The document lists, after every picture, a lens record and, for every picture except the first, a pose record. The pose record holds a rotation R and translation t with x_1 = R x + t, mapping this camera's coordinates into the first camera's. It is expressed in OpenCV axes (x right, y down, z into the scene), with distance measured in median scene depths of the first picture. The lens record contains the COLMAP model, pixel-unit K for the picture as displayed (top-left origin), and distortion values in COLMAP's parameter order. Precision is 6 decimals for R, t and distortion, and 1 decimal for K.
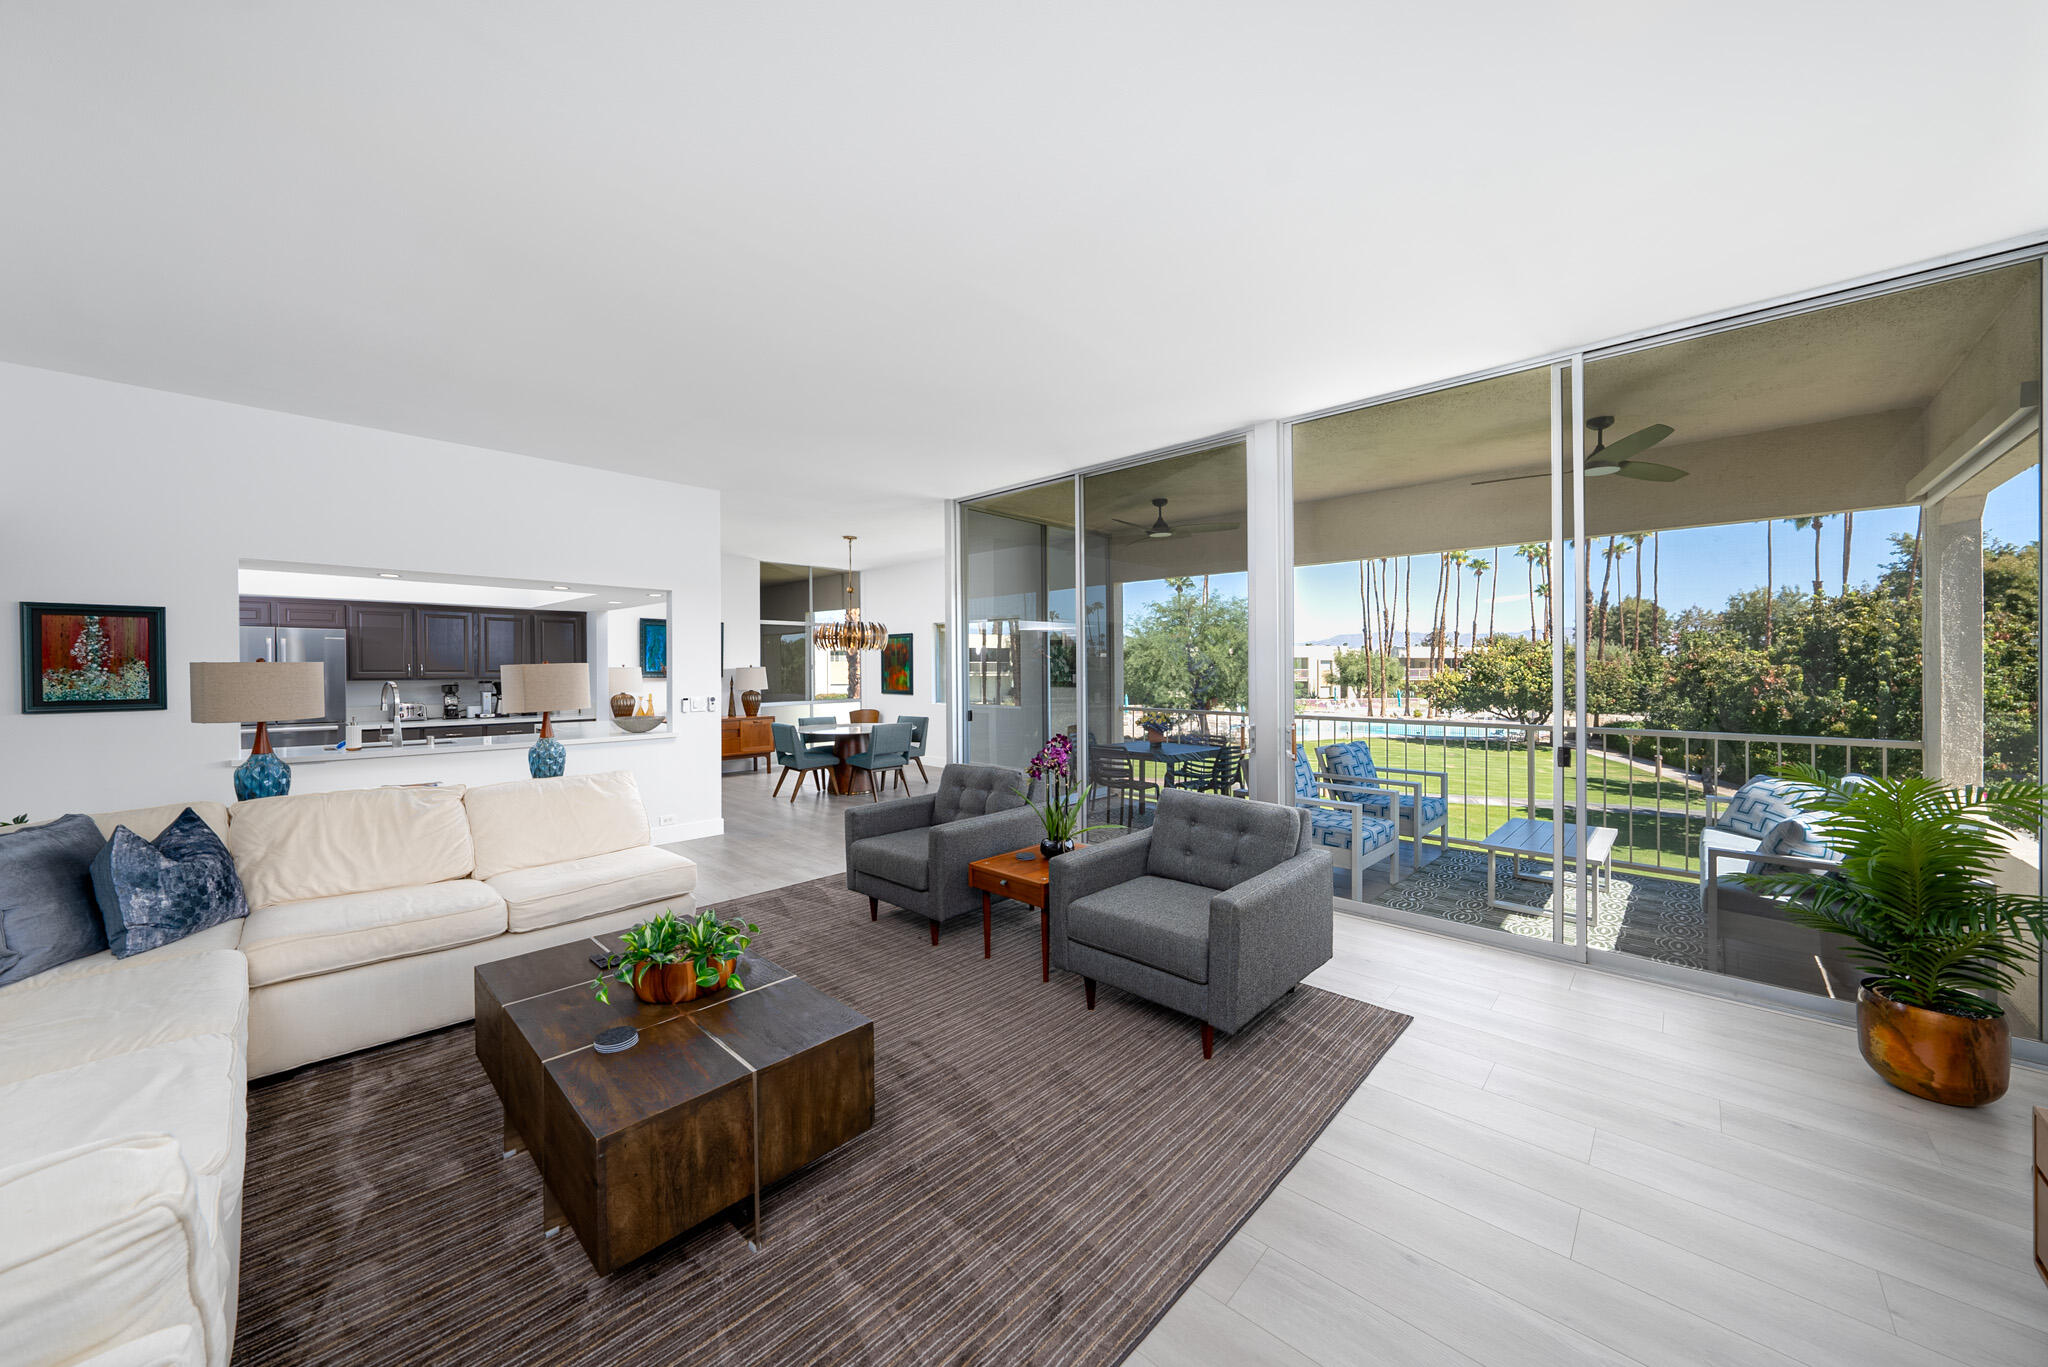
lens RADIAL K [[725.9, 0, 1025.8], [0, 725.9, 667.8], [0, 0, 1]] dist [-0.000396, -0.000005]
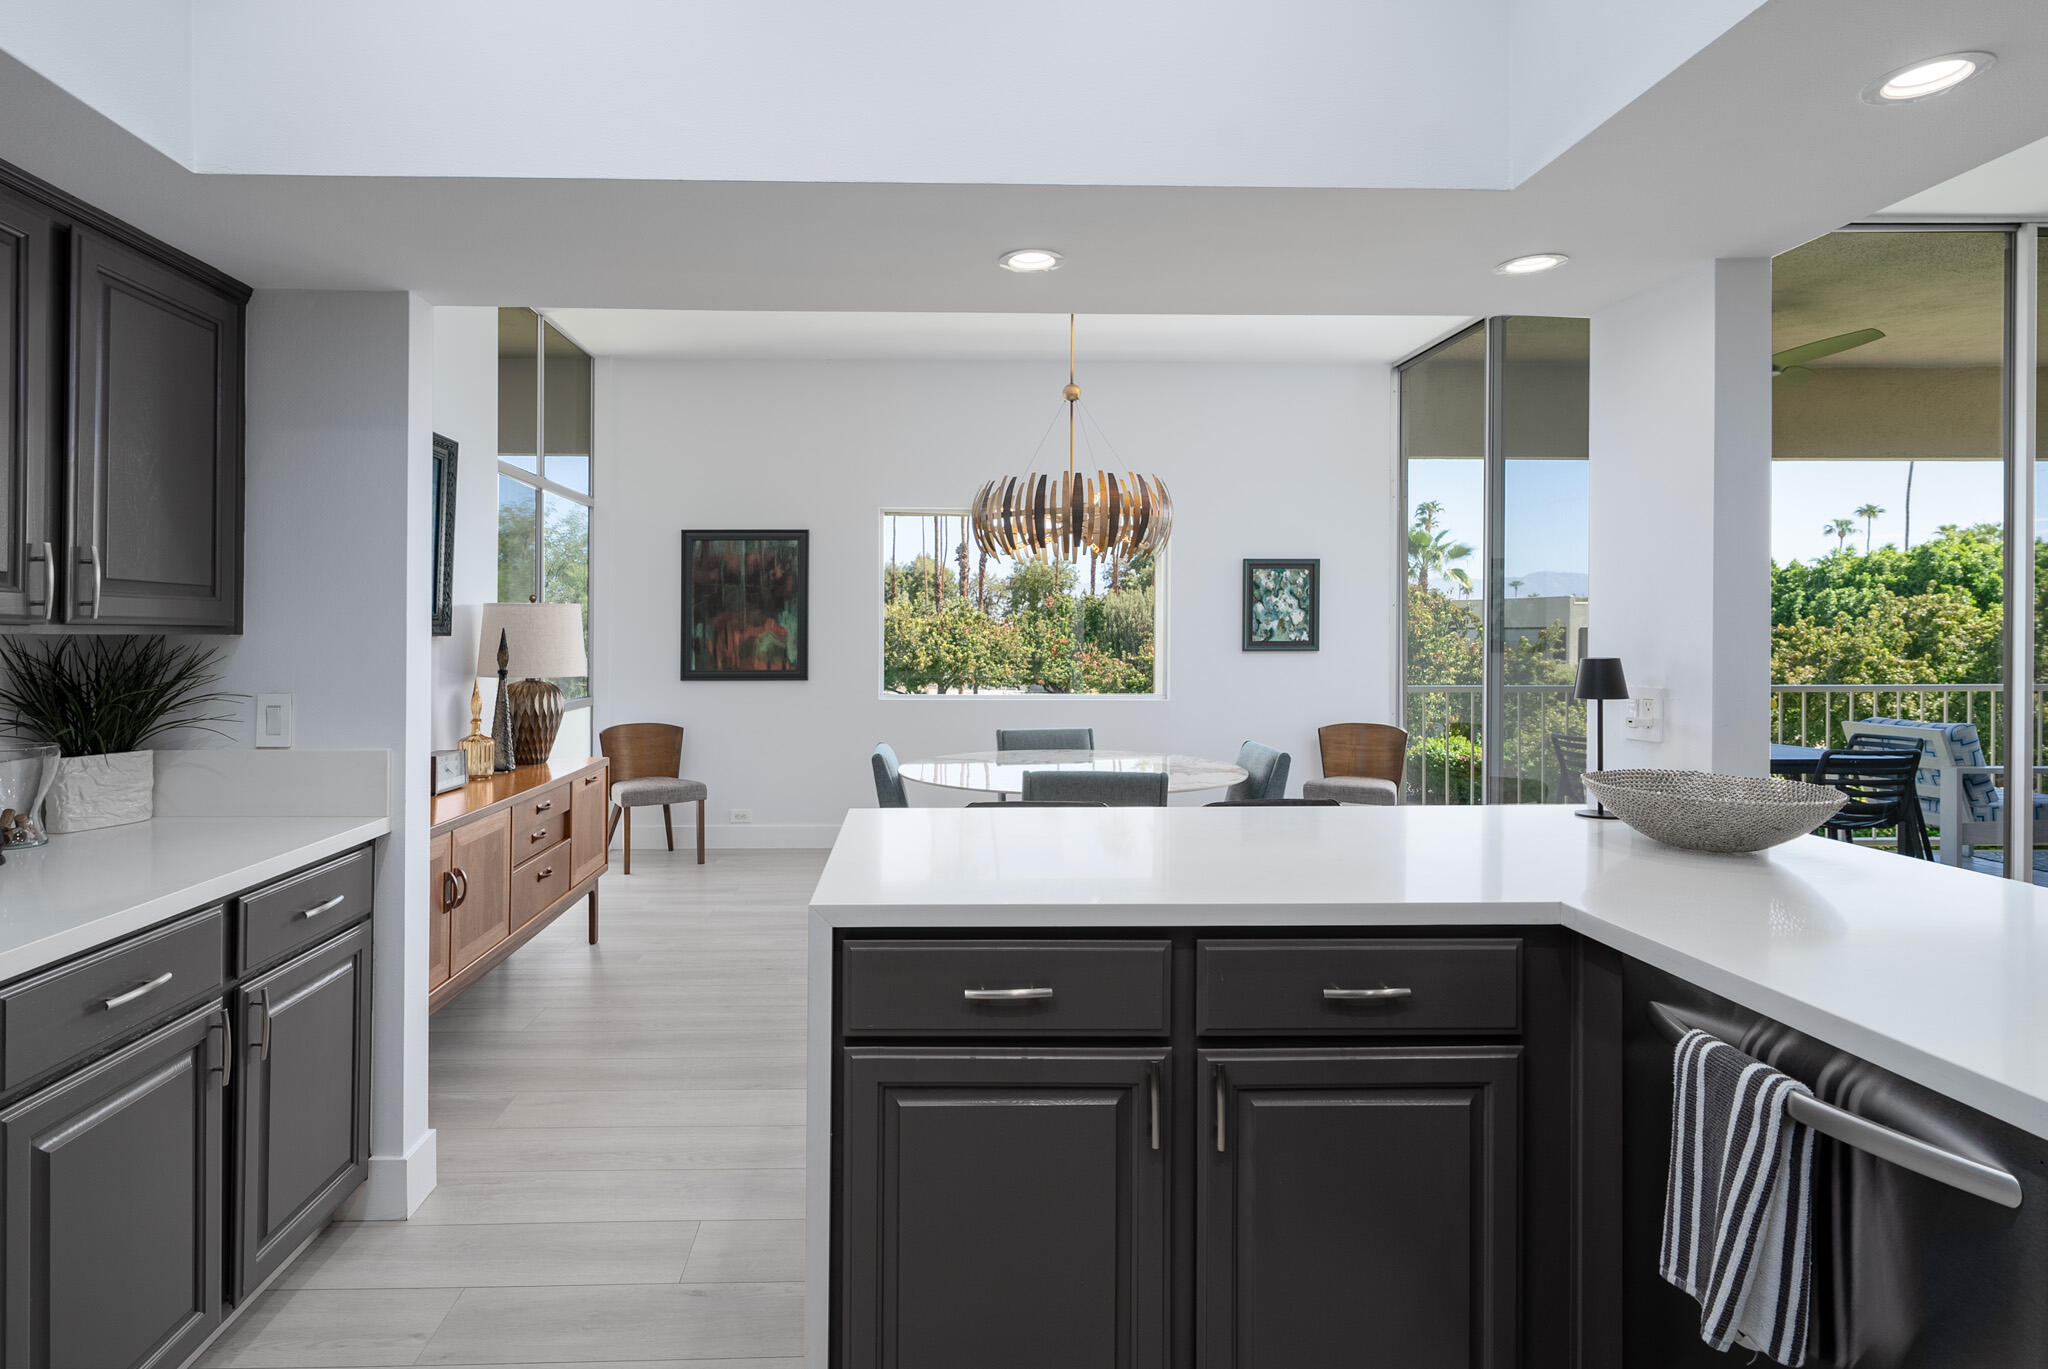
lens RADIAL K [[1068.6, 0, 951.4], [0, 1068.6, 621.8], [0, 0, 1]] dist [0.001428, 0.001153]
pose [[0.704444, 0.006319, 0.709731, -0.649313], [0.005566, 0.999880, -0.014426, 0.016405], [-0.709737, 0.014113, 0.704325, 0.634017]]
